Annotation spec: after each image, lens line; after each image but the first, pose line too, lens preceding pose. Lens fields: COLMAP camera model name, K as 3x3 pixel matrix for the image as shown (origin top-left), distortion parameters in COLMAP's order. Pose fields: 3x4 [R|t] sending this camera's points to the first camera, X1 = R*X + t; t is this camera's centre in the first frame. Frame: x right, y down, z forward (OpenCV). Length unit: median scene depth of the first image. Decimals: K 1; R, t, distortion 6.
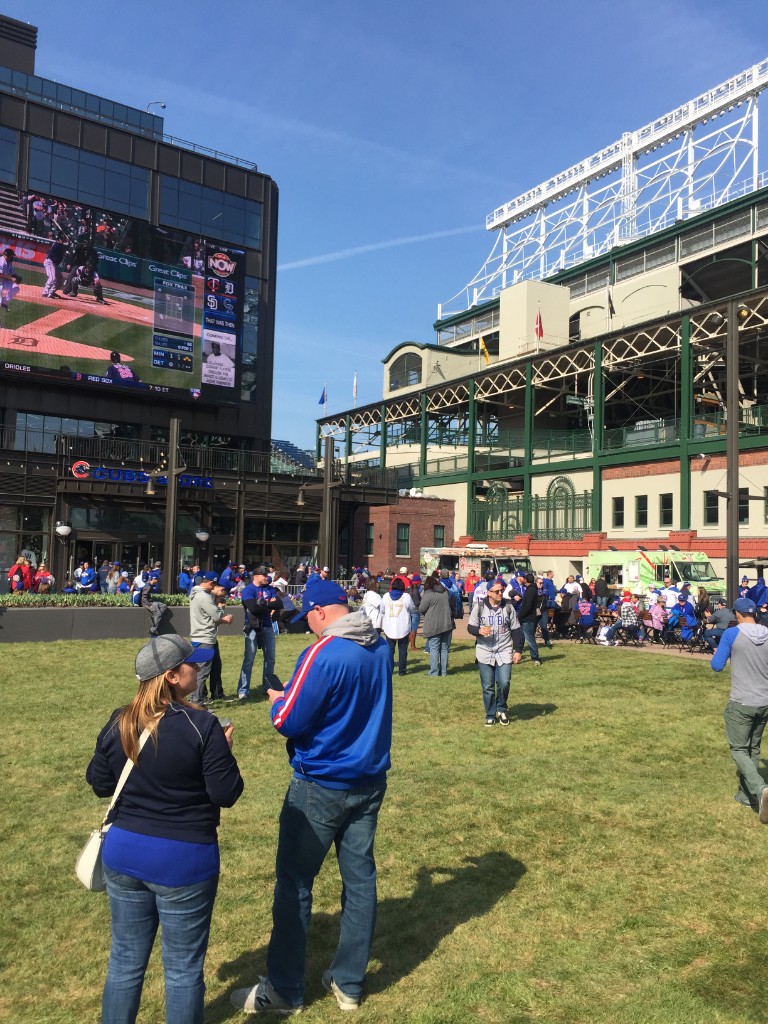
lens RADIAL K [[870.7, 0, 396.5], [0, 870.7, 508.4], [0, 0, 1]] dist [0.067337, -0.085323]
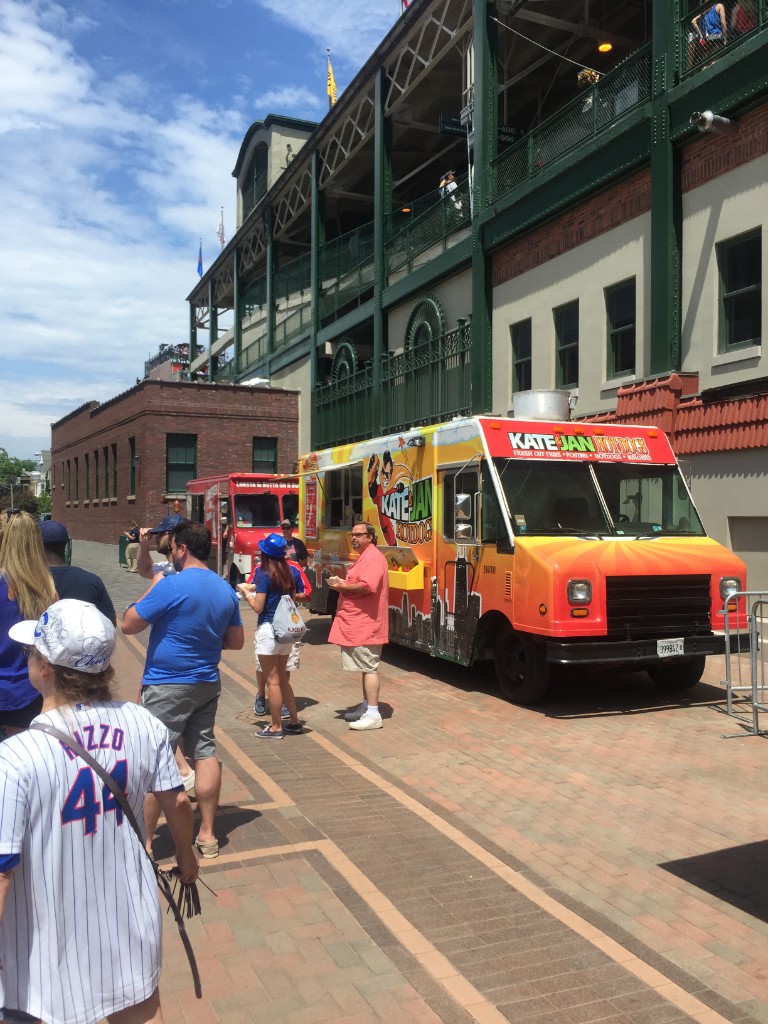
lens RADIAL K [[870.7, 0, 386.0], [0, 870.7, 525.6], [0, 0, 1]] dist [0.067337, -0.085323]
pose [[0.990130, -0.022616, -0.138314, 0.213730], [0.032308, 0.997146, 0.068233, 0.043404], [0.136376, -0.072029, 0.988035, 0.518900]]
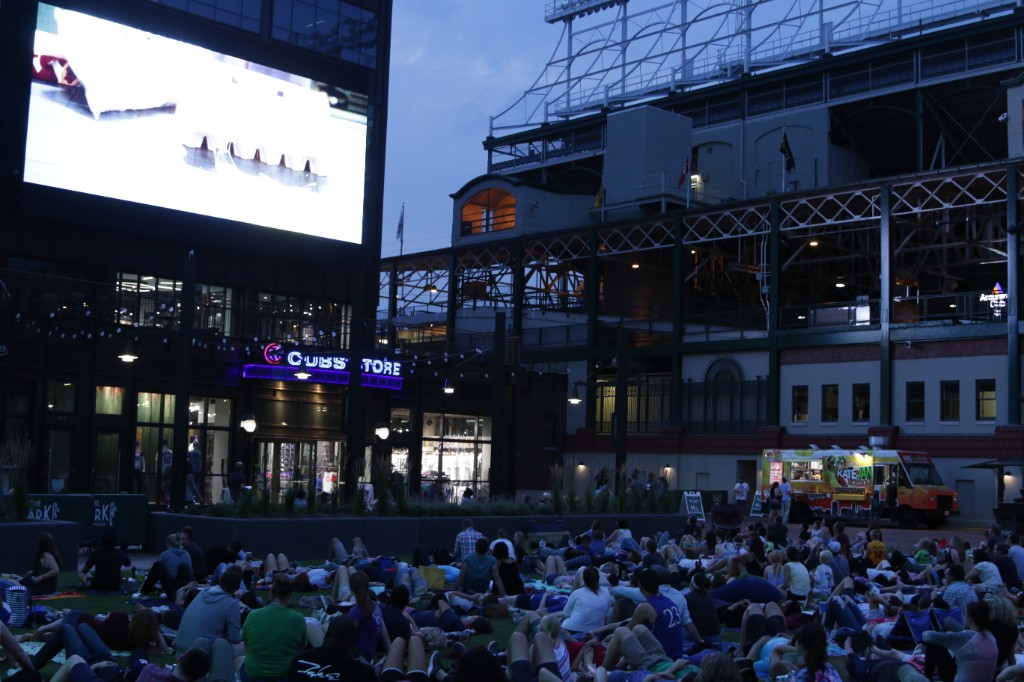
lens RADIAL K [[1297.7, 0, 512.4], [0, 1297.7, 348.6], [0, 0, 1]] dist [-0.148670, 0.000000]
pose [[0.981953, 0.020114, 0.188054, -0.226604], [-0.016631, 0.999660, -0.020083, -0.016690], [-0.188394, 0.016593, 0.981953, -0.160073]]
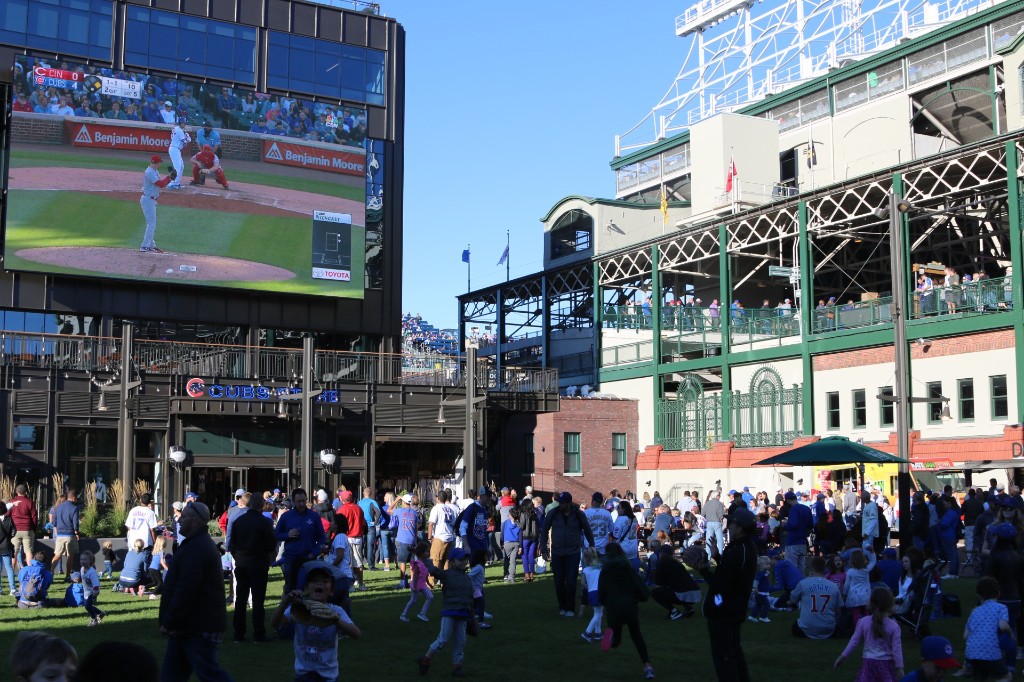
lens RADIAL K [[1297.7, 0, 519.6], [0, 1297.7, 357.1], [0, 0, 1]] dist [-0.148670, 0.000000]
pose [[0.998252, -0.034706, -0.047836, 0.019440], [0.033068, 0.998853, -0.034618, -0.011681], [0.048982, 0.032976, 0.998255, -0.177279]]
